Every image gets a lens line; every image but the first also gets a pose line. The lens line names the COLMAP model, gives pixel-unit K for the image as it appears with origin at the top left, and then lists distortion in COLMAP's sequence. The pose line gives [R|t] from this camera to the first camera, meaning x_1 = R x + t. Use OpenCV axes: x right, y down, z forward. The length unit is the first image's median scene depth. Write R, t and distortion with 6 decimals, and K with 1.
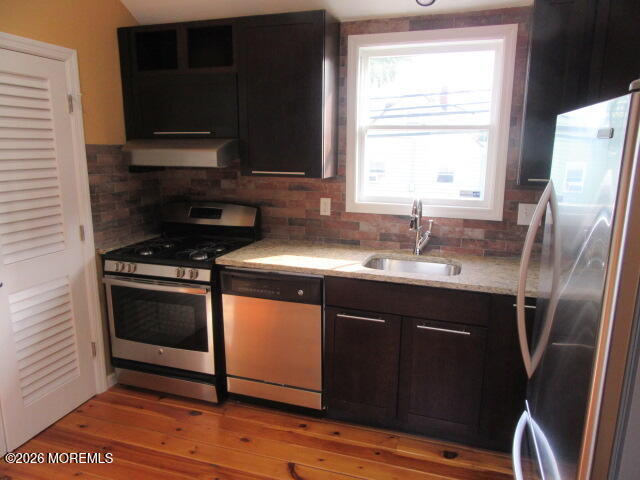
lens RADIAL K [[463.9, 0, 320.0], [0, 463.9, 240.7], [0, 0, 1]] dist [-0.012877, 0.020782]
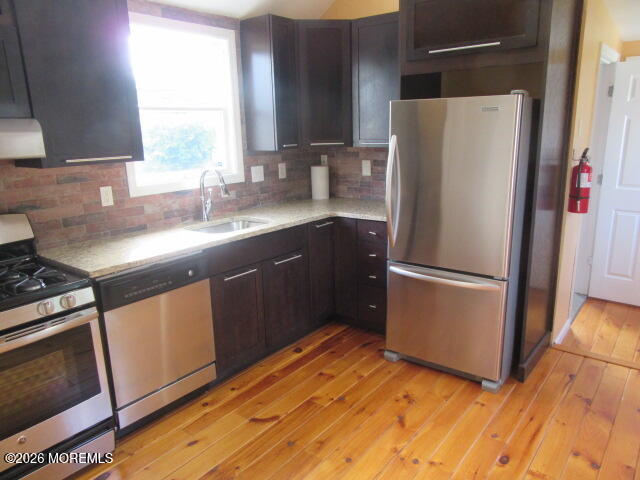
lens RADIAL K [[463.9, 0, 320.9], [0, 463.9, 240.5], [0, 0, 1]] dist [-0.012877, 0.020782]
pose [[0.350690, -0.238449, 0.905626, -0.697794], [0.223807, 0.960359, 0.166195, -0.048545], [-0.909355, 0.144402, 0.390155, 0.293846]]
